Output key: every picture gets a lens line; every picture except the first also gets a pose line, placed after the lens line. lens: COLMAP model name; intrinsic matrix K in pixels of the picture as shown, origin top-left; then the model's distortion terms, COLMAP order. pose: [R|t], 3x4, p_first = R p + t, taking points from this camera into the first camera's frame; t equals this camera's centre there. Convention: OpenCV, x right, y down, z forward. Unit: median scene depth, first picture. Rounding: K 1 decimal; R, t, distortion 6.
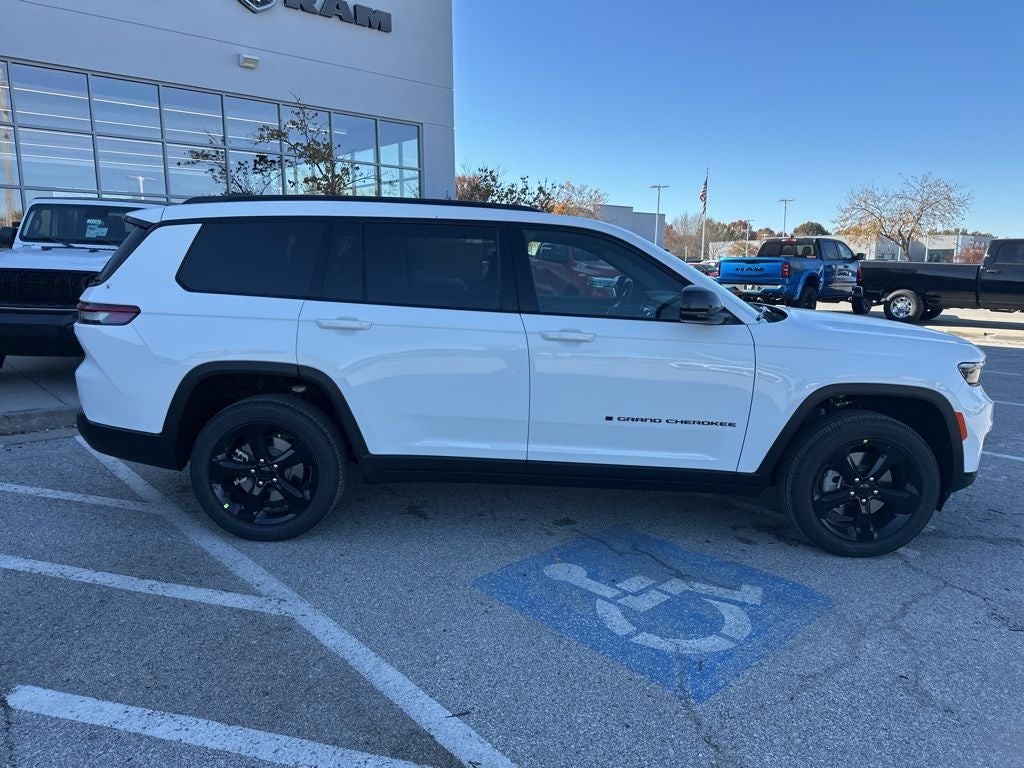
lens RADIAL K [[720.9, 0, 512.2], [0, 720.9, 390.6], [0, 0, 1]] dist [0.038081, -0.047930]
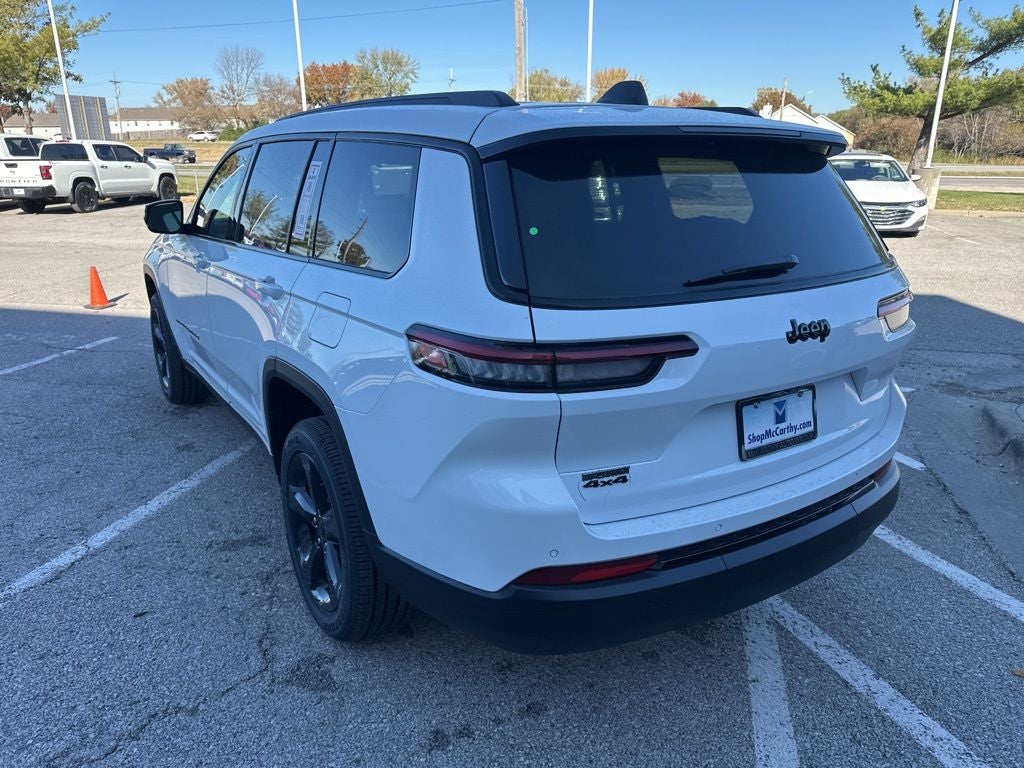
lens RADIAL K [[720.9, 0, 505.8], [0, 720.9, 386.0], [0, 0, 1]] dist [0.038081, -0.047930]
pose [[-0.549340, -0.270063, 0.790754, -0.934890], [0.139440, 0.903435, 0.405416, -0.350637], [-0.823882, 0.332974, -0.458636, 1.621943]]
